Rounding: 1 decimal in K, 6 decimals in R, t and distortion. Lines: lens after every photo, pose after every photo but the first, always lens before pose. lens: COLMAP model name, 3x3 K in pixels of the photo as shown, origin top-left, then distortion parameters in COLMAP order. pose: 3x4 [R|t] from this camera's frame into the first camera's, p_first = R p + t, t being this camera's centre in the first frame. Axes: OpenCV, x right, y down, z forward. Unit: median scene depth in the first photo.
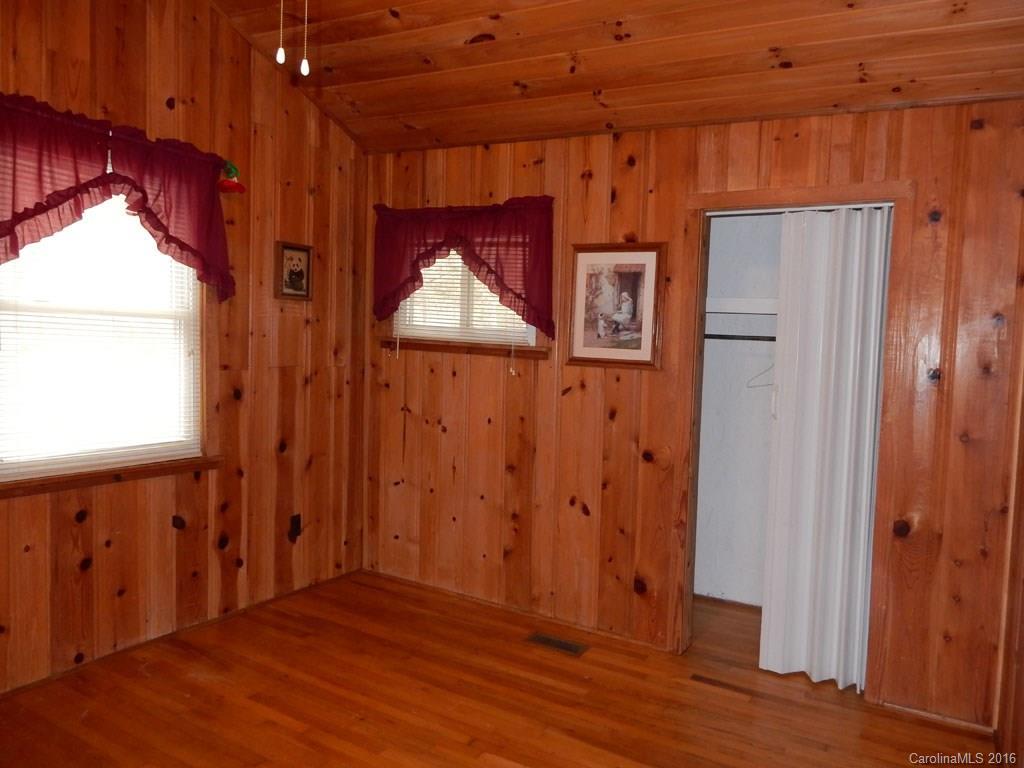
lens RADIAL K [[739.7, 0, 508.7], [0, 739.7, 384.9], [0, 0, 1]] dist [-0.002864, -0.004486]
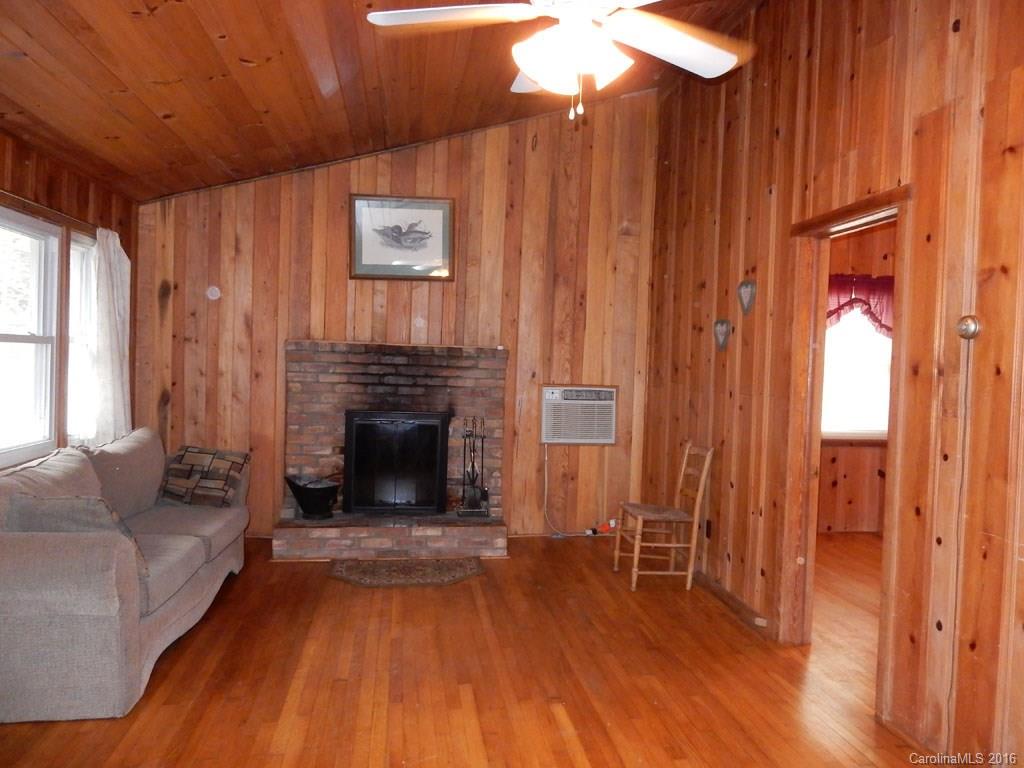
lens RADIAL K [[739.7, 0, 502.7], [0, 739.7, 383.6], [0, 0, 1]] dist [-0.002864, -0.004486]
pose [[0.606400, 0.007250, -0.795127, 0.512304], [-0.059401, 0.997577, -0.036207, 0.089164], [0.792938, 0.069187, 0.605361, -1.015849]]
